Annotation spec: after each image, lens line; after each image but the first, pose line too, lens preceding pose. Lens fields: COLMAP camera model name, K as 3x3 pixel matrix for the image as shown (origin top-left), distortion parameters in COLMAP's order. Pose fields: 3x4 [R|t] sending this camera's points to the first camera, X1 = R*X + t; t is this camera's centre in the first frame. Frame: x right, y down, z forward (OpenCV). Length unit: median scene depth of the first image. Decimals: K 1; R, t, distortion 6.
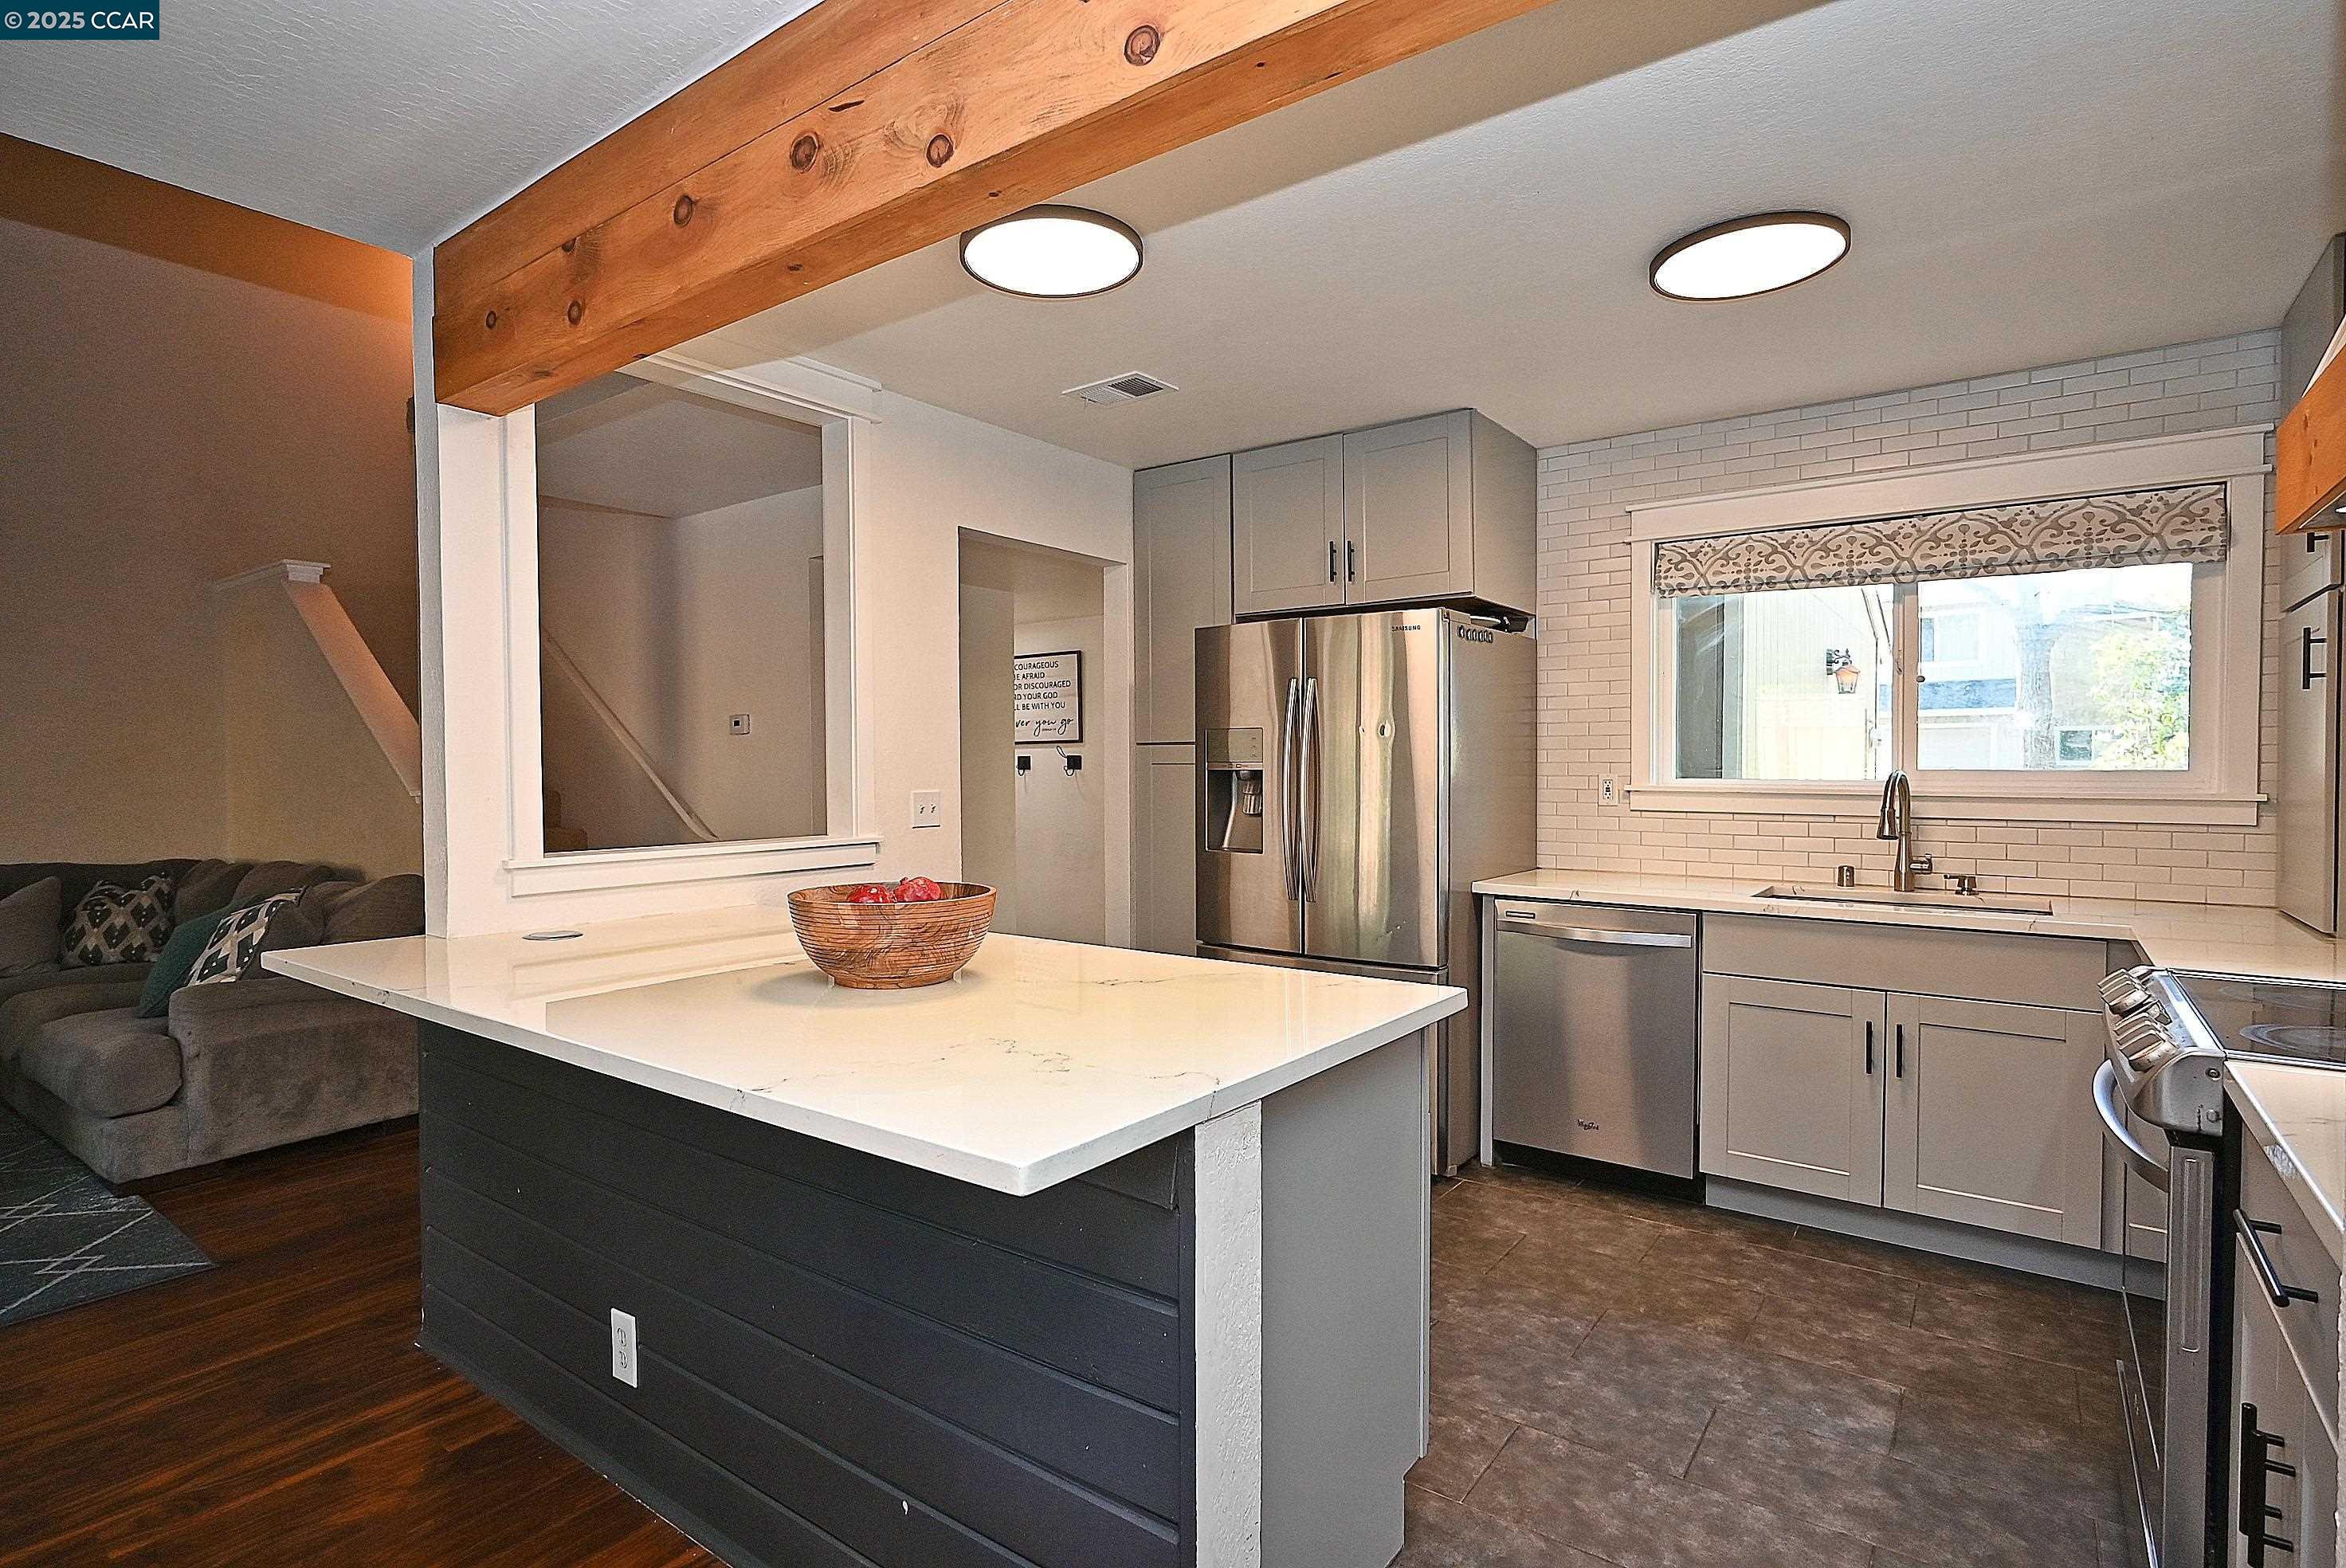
lens RADIAL K [[1153.0, 0, 1169.2], [0, 1153.0, 784.3], [0, 0, 1]] dist [-0.005342, 0.000870]
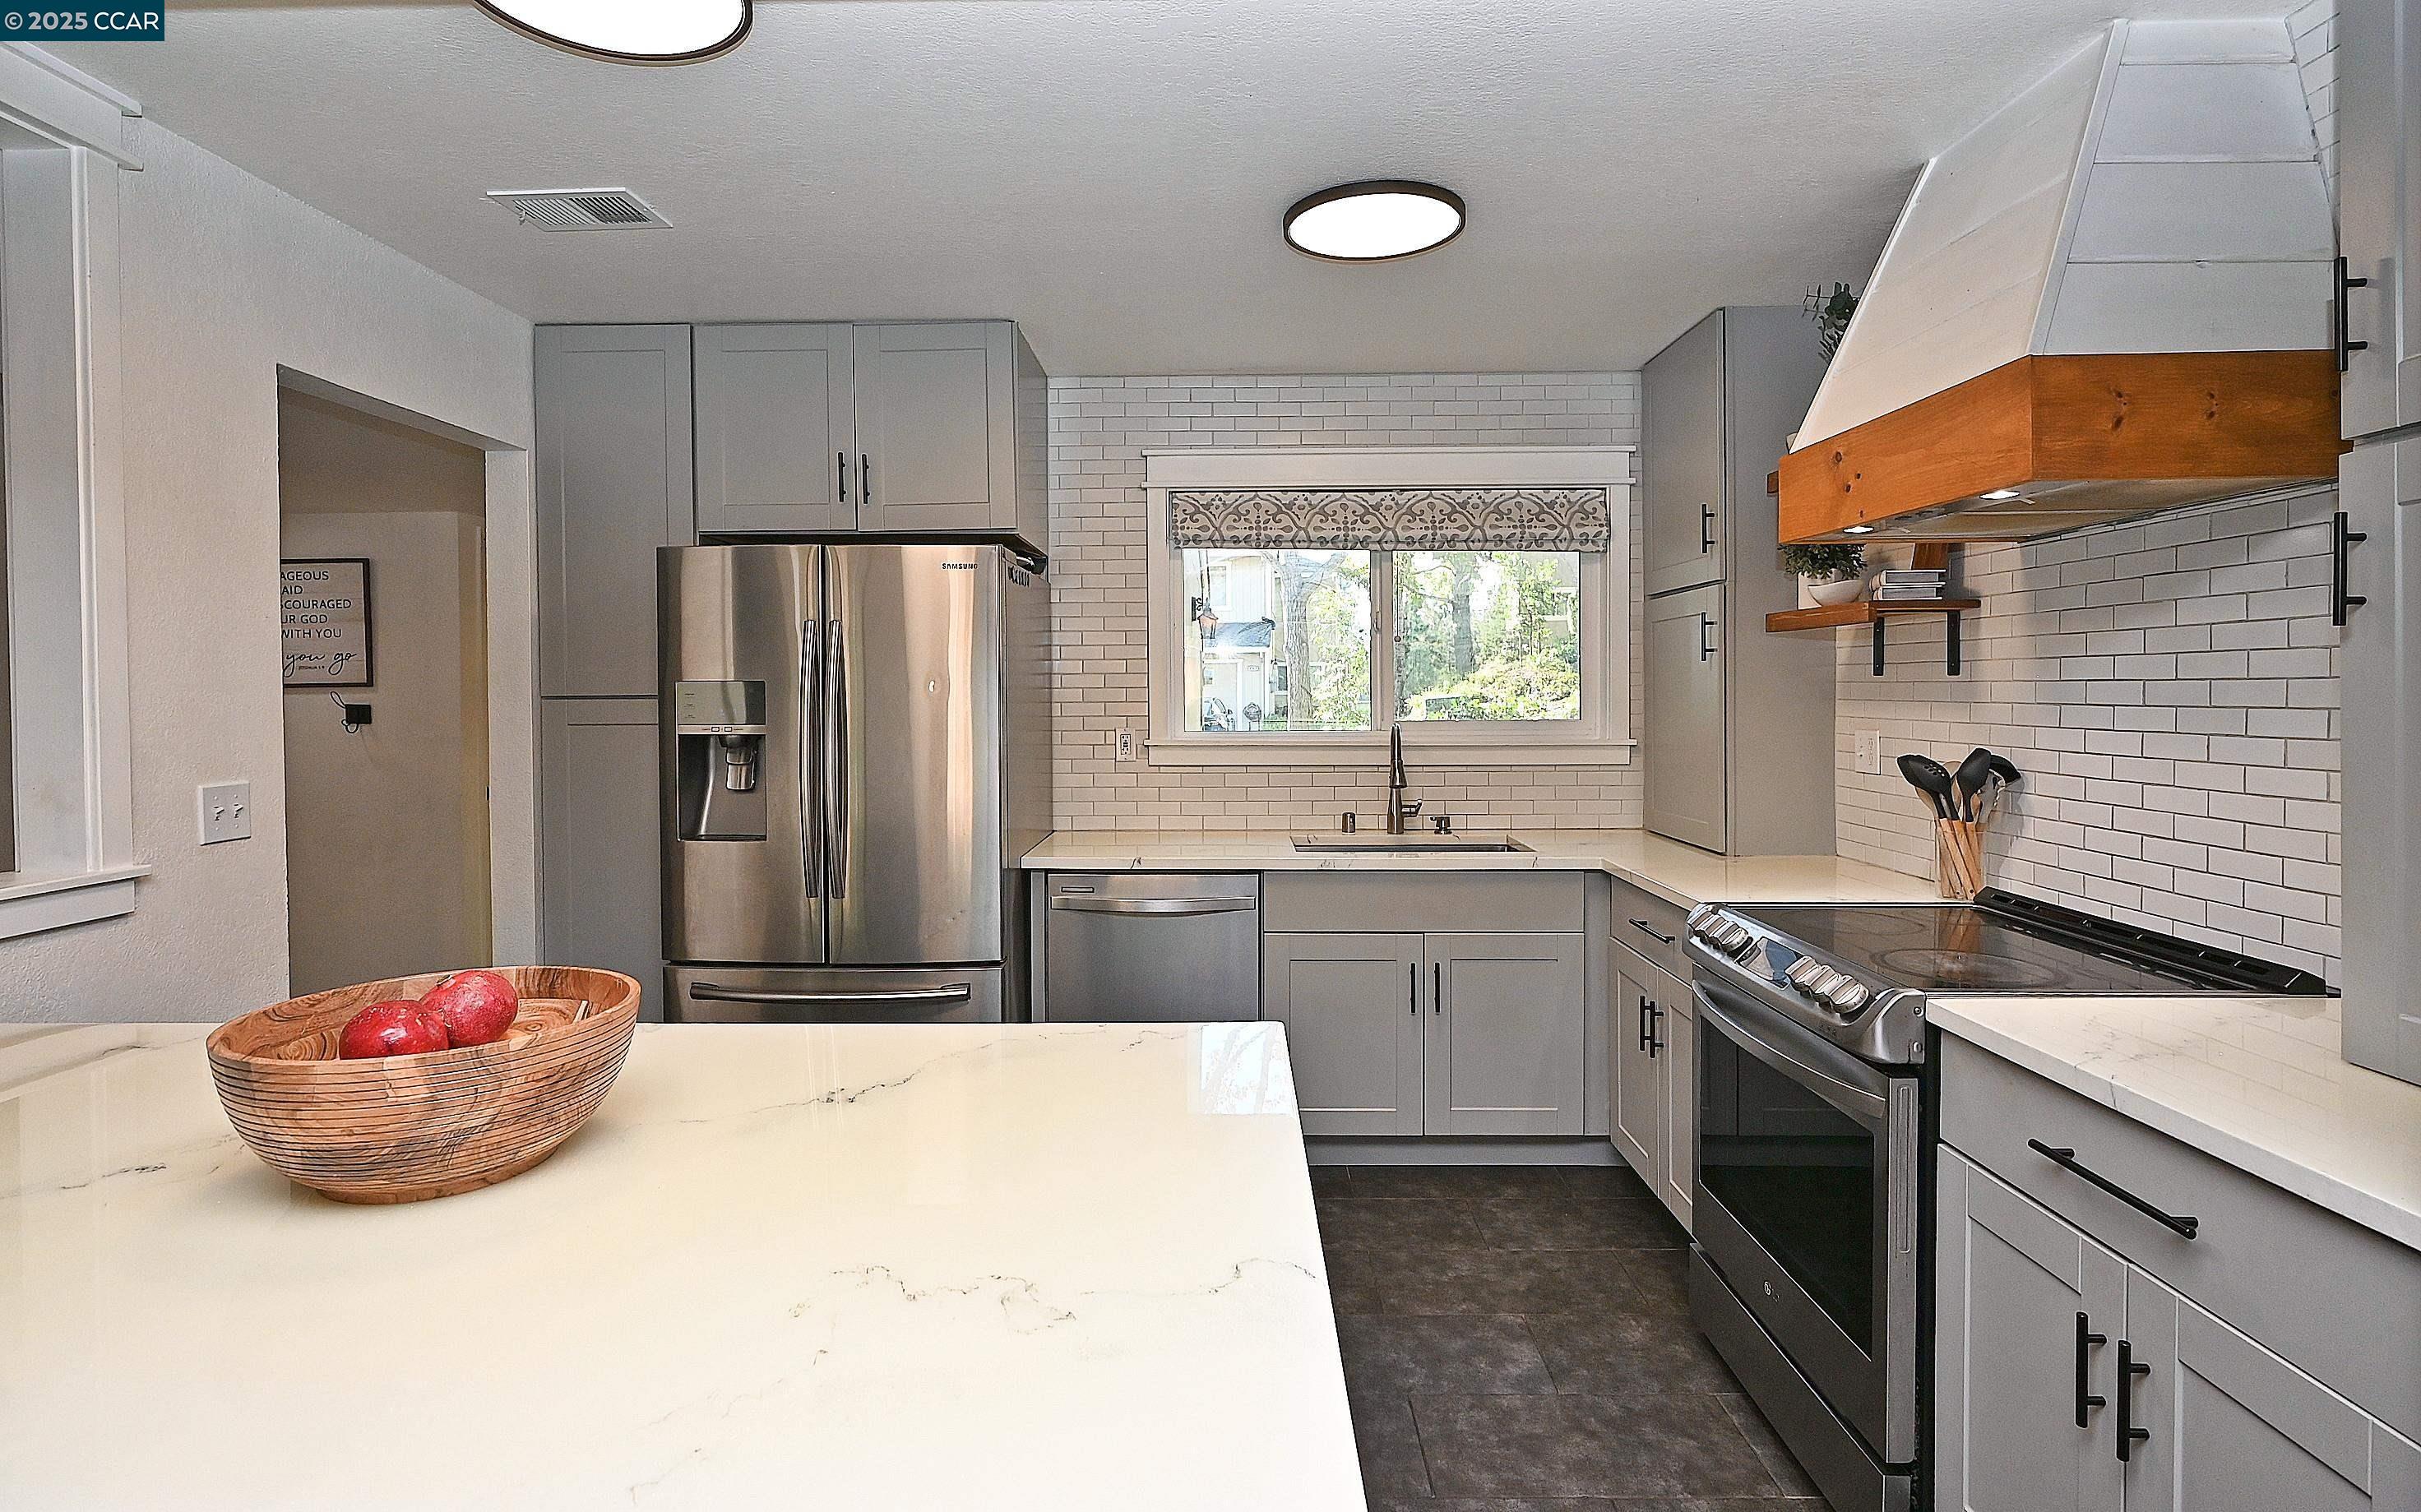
lens RADIAL K [[1192.0, 0, 1208.7], [0, 1192.0, 703.8], [0, 0, 1]] dist [-0.003546, 0.000105]
pose [[0.812547, -0.010228, 0.582806, -0.162212], [0.015315, 0.999875, -0.003804, -0.028572], [-0.582695, 0.012016, 0.812602, 0.184799]]
